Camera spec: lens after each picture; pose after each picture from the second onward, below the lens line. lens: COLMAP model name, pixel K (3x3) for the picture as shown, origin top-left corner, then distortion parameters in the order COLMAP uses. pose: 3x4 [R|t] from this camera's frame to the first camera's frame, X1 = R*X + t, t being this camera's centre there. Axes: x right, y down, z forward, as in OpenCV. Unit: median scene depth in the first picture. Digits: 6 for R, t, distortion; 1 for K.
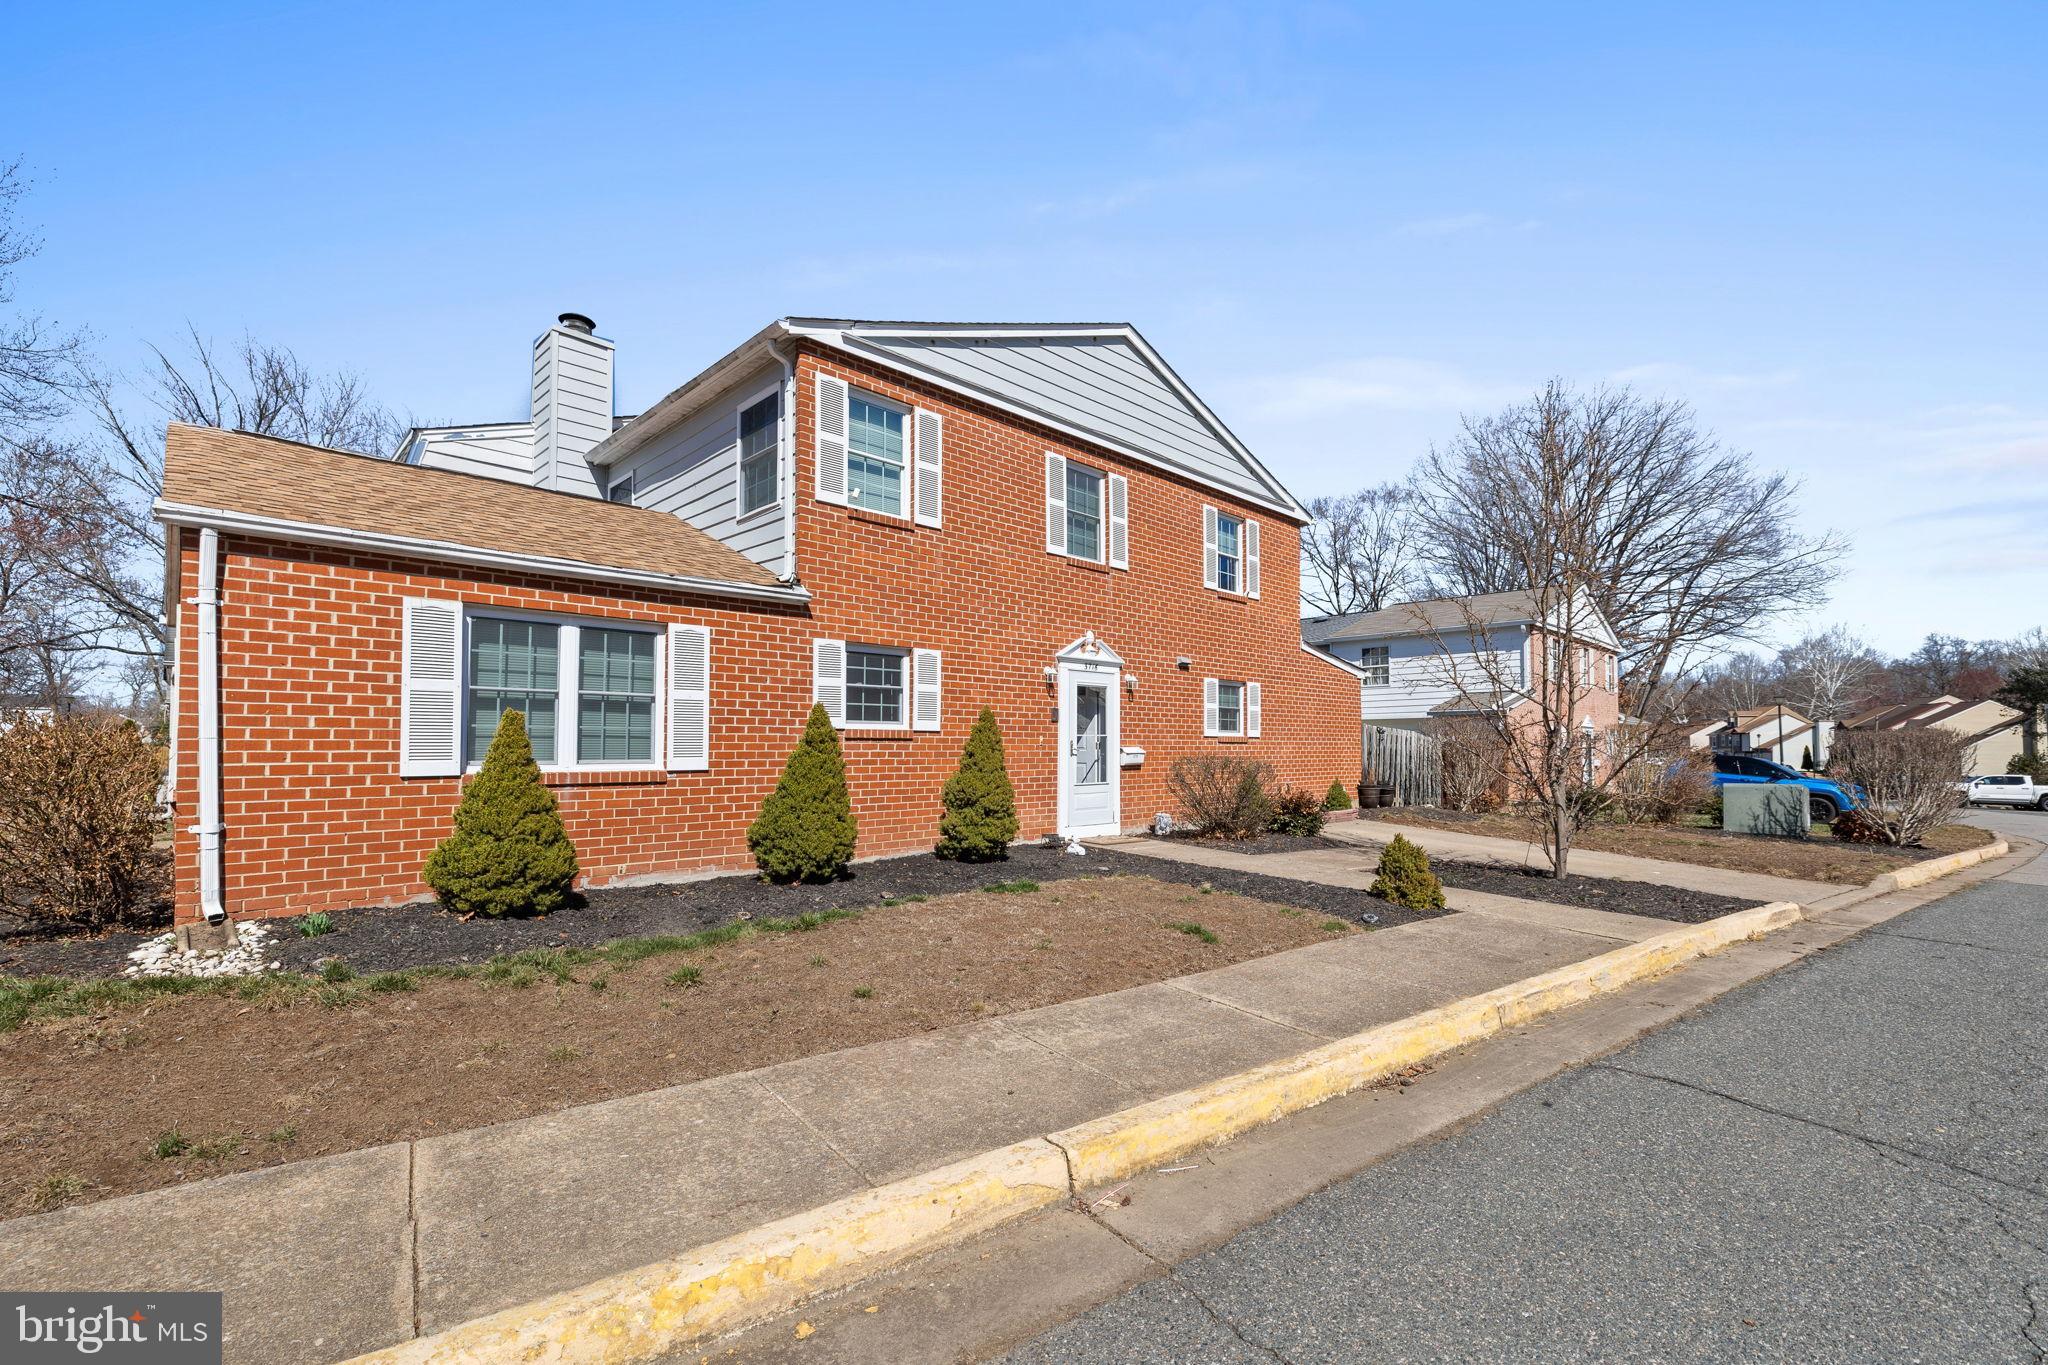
lens RADIAL K [[822.6, 0, 1024.0], [0, 822.6, 682.5], [0, 0, 1]] dist [-0.001640, -0.000136]
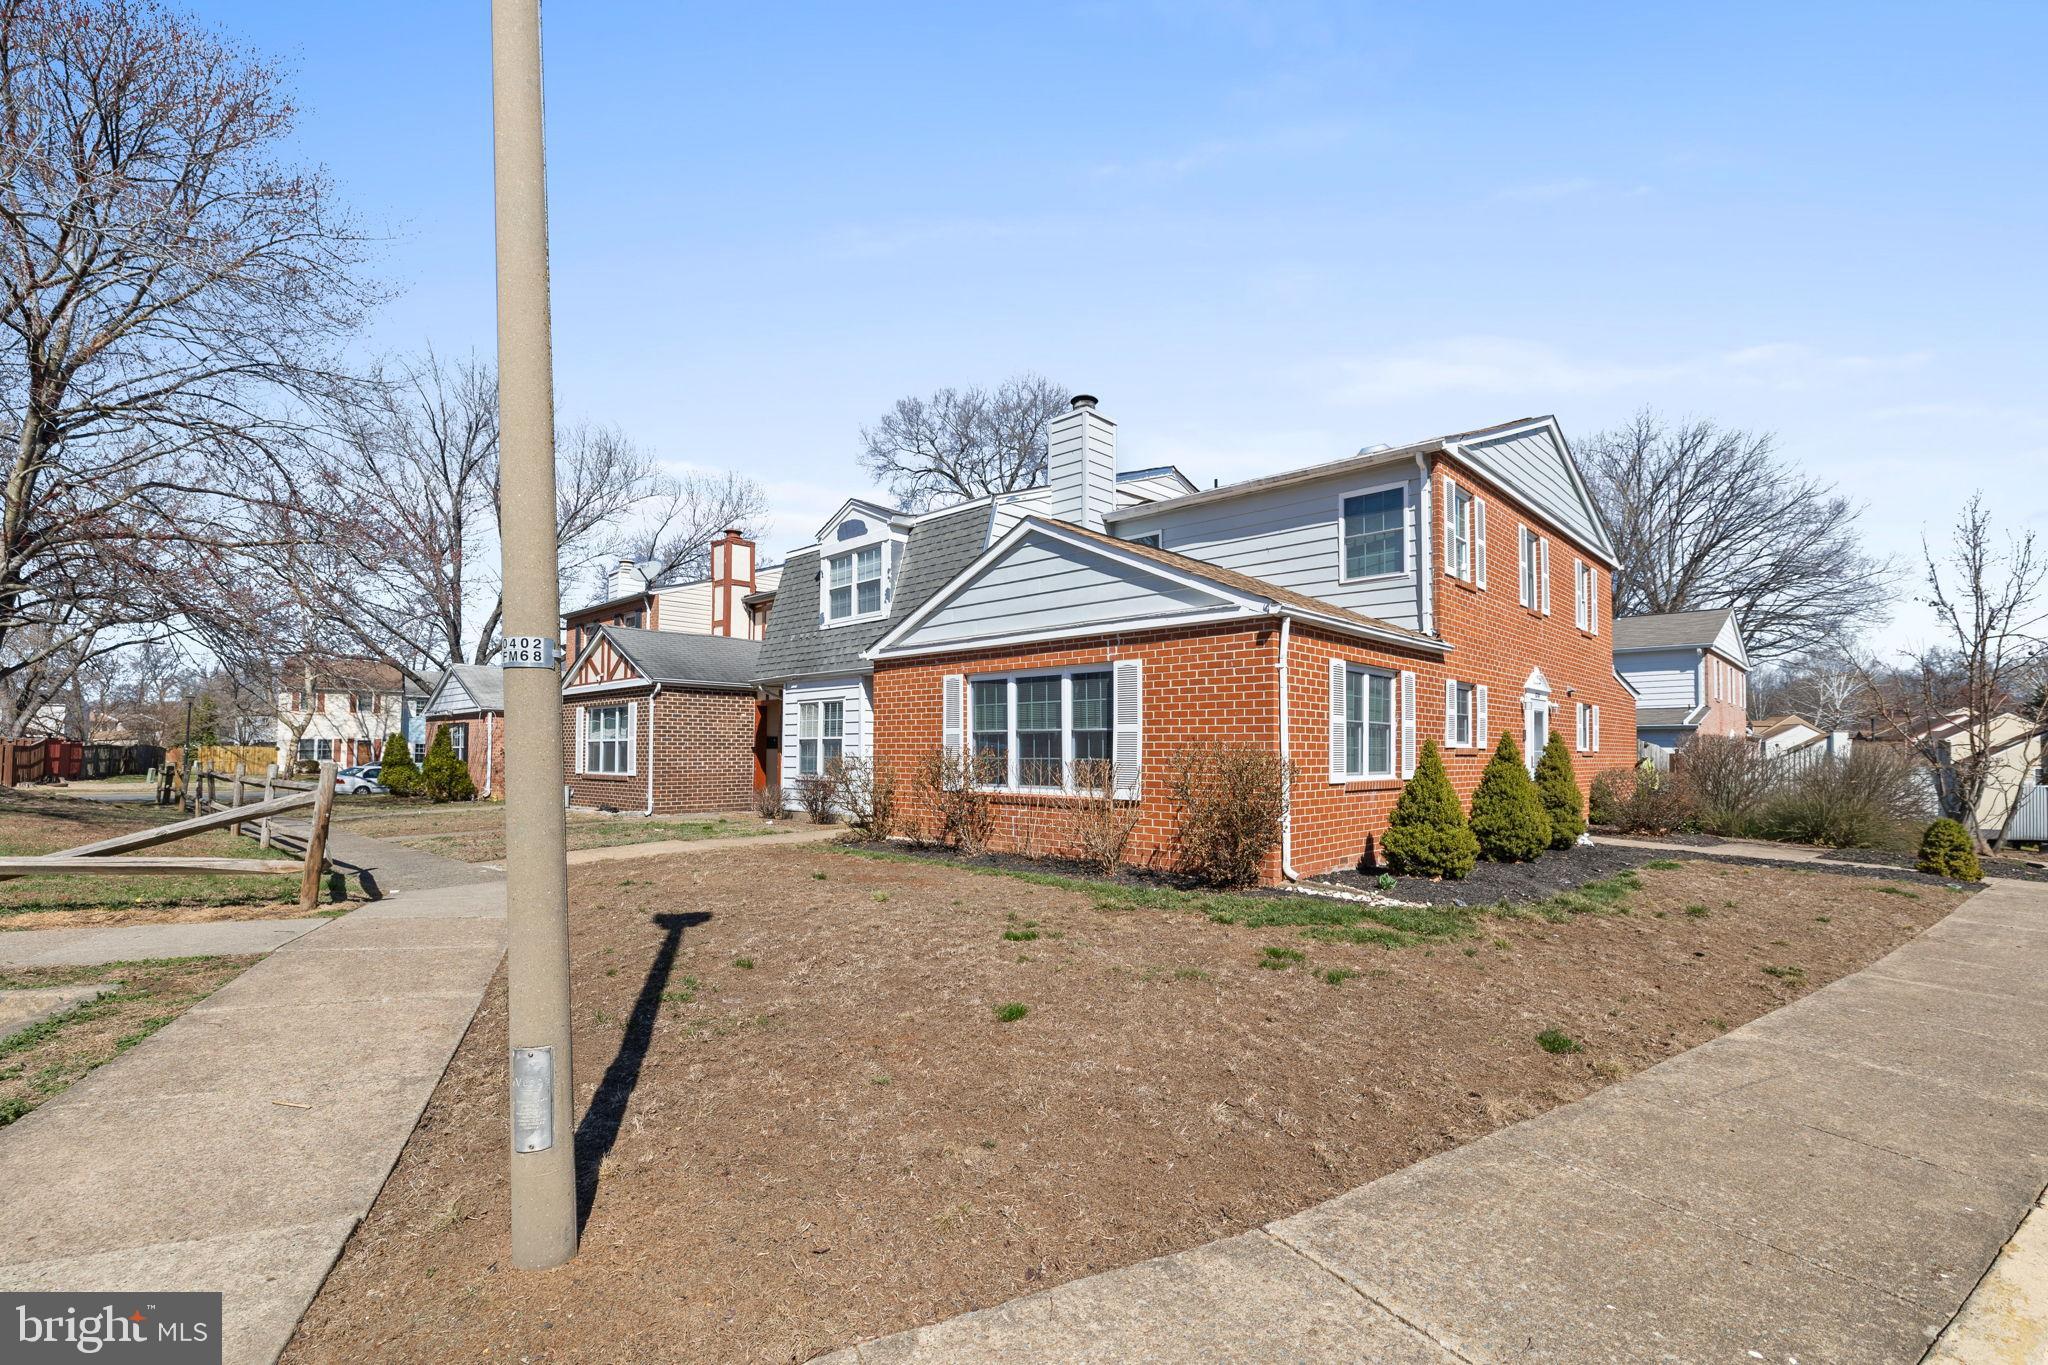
lens RADIAL K [[854.9, 0, 1023.4], [0, 854.9, 679.8], [0, 0, 1]] dist [0.002723, 0.000369]
pose [[0.999234, 0.007859, 0.038342, -0.705248], [-0.007655, 0.999956, -0.005459, -0.028187], [-0.038383, 0.005162, 0.999250, -0.244199]]
